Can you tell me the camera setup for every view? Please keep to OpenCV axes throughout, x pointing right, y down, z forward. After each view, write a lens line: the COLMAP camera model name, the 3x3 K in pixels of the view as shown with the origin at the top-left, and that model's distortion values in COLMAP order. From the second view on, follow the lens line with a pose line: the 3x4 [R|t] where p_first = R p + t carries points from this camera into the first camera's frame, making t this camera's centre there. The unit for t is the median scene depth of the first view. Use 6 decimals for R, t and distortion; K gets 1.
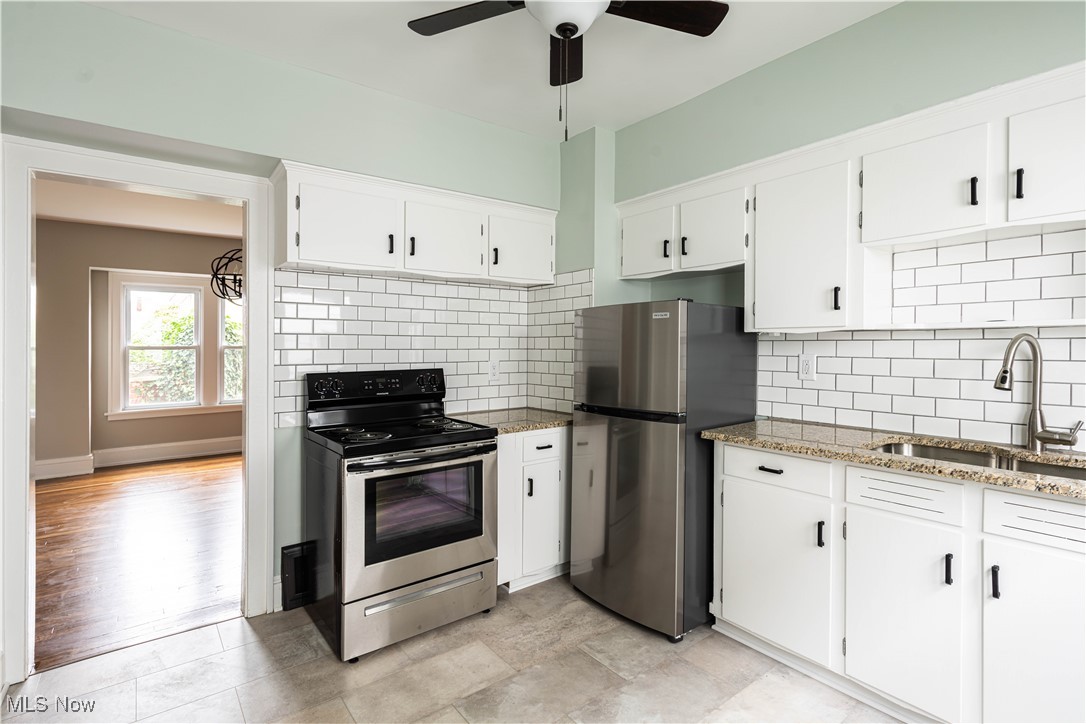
lens RADIAL K [[525.6, 0, 553.1], [0, 525.6, 338.7], [0, 0, 1]] dist [0.001638, 0.000353]
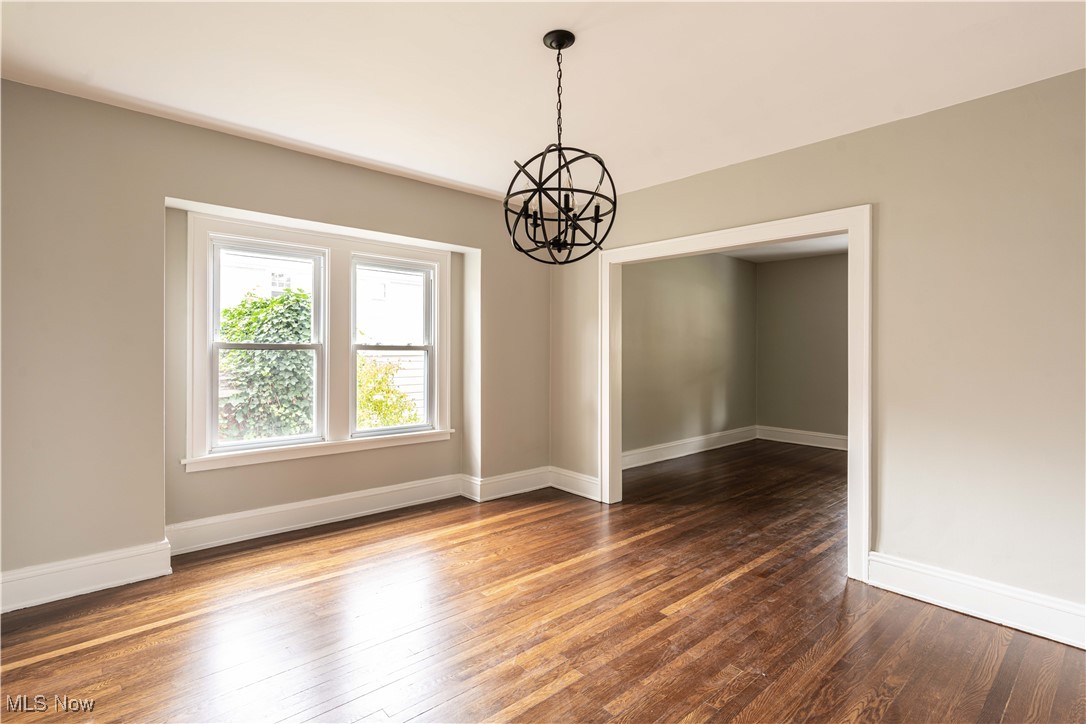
lens RADIAL K [[526.6, 0, 543.0], [0, 526.6, 362.0], [0, 0, 1]] dist [-0.001752, -0.000241]
pose [[0.997735, 0.016578, 0.065186, -0.405286], [-0.018976, 0.999160, 0.036334, 0.005691], [-0.064529, -0.037489, 0.997211, 0.327788]]
